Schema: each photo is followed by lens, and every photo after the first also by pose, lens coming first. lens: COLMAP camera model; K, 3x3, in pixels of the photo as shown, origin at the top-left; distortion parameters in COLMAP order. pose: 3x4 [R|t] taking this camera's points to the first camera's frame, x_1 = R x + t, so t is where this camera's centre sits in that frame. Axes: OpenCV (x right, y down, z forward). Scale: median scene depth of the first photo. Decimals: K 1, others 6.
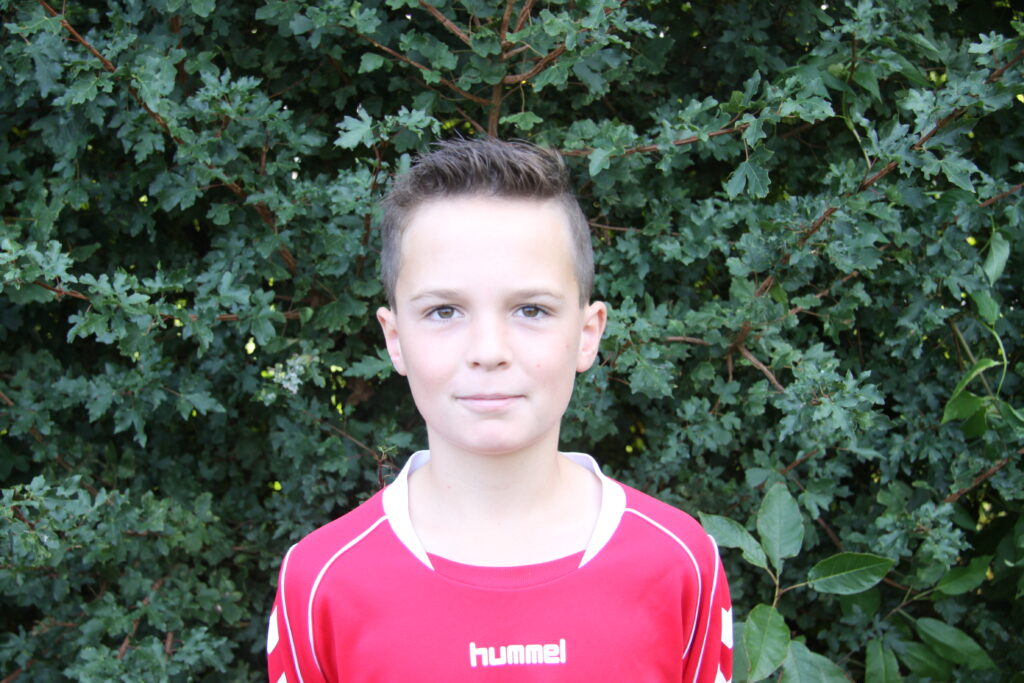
lens RADIAL K [[1528.8, 0, 506.3], [0, 1528.8, 369.6], [0, 0, 1]] dist [0.069977, 0.279726]
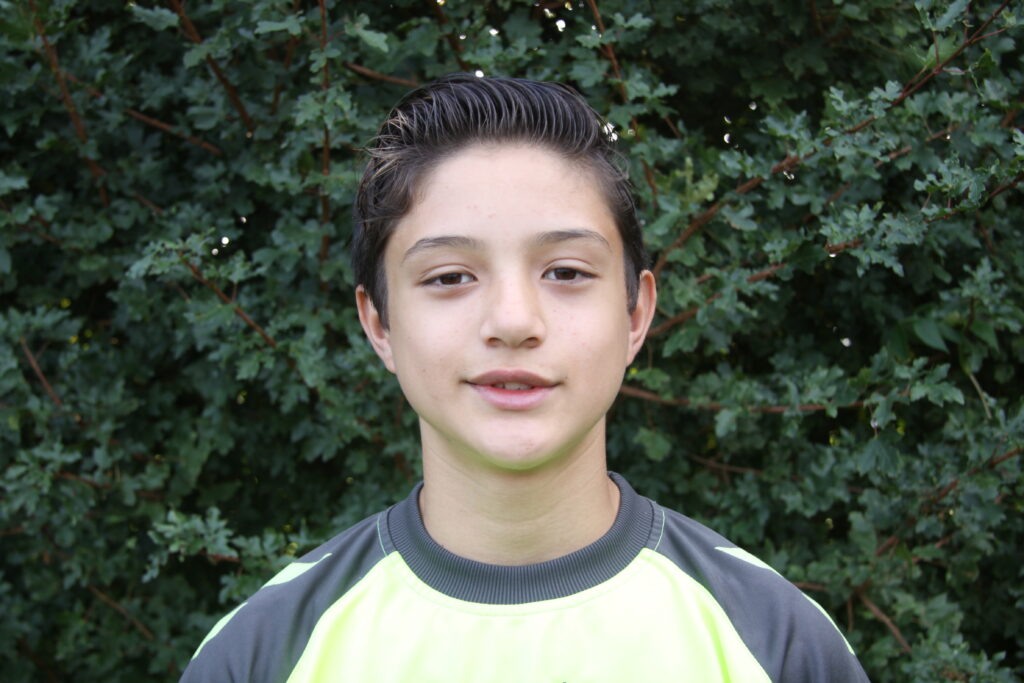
lens RADIAL K [[1528.8, 0, 506.3], [0, 1528.8, 369.6], [0, 0, 1]] dist [0.069977, 0.279726]
pose [[0.998216, 0.017162, -0.057179, -0.027080], [-0.022856, 0.994678, -0.100464, -0.061003], [0.055150, 0.101592, 0.993296, -0.034943]]
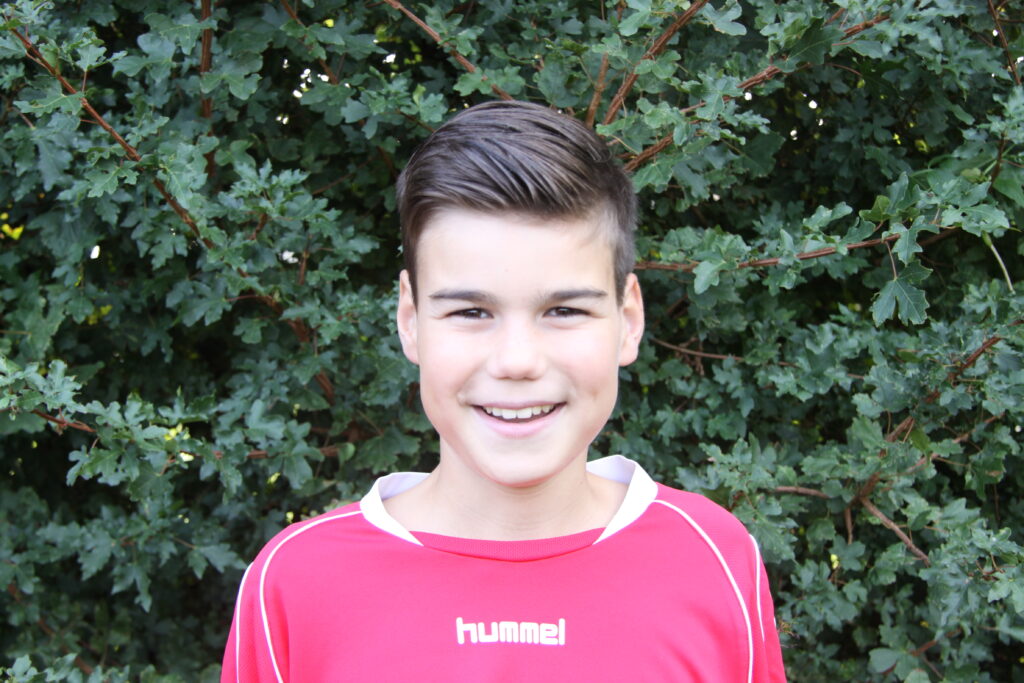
lens RADIAL K [[1715.3, 0, 520.0], [0, 1715.3, 352.8], [0, 0, 1]] dist [0.137255, 0.118930]
pose [[0.999796, 0.019279, -0.006006, -0.032898], [-0.019740, 0.995797, -0.089435, -0.007973], [0.004257, 0.089535, 0.995975, 0.064015]]
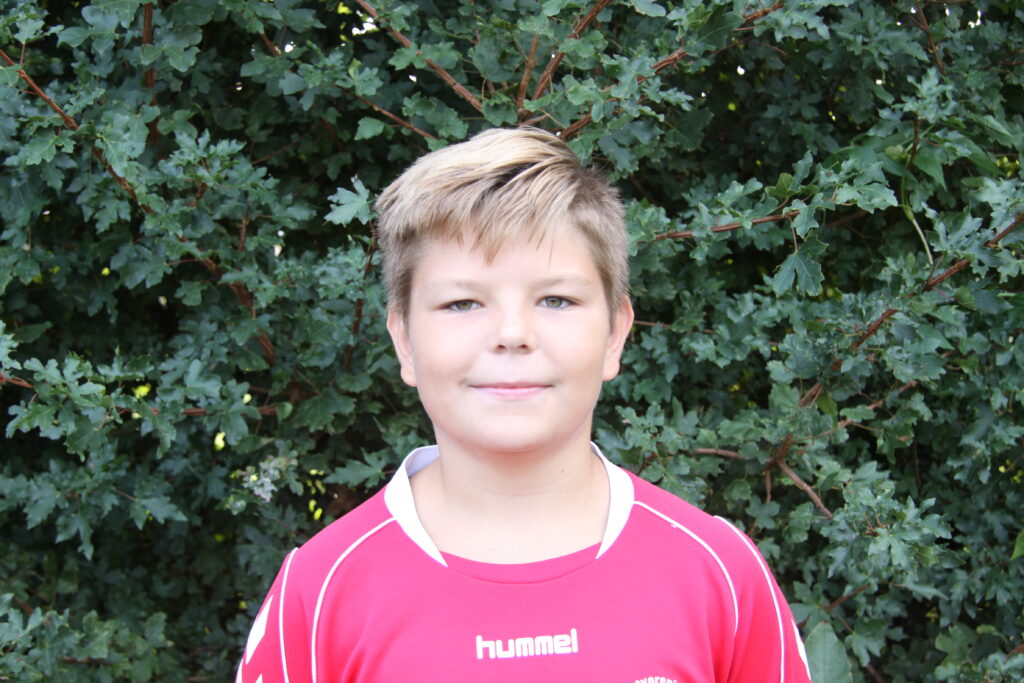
lens RADIAL K [[1719.1, 0, 512.3], [0, 1719.1, 361.8], [0, 0, 1]] dist [0.129189, 0.231504]
pose [[0.999512, 0.031192, 0.001452, -0.003406], [-0.031035, 0.997459, -0.064134, -0.004939], [-0.003449, 0.064058, 0.997940, 0.018519]]
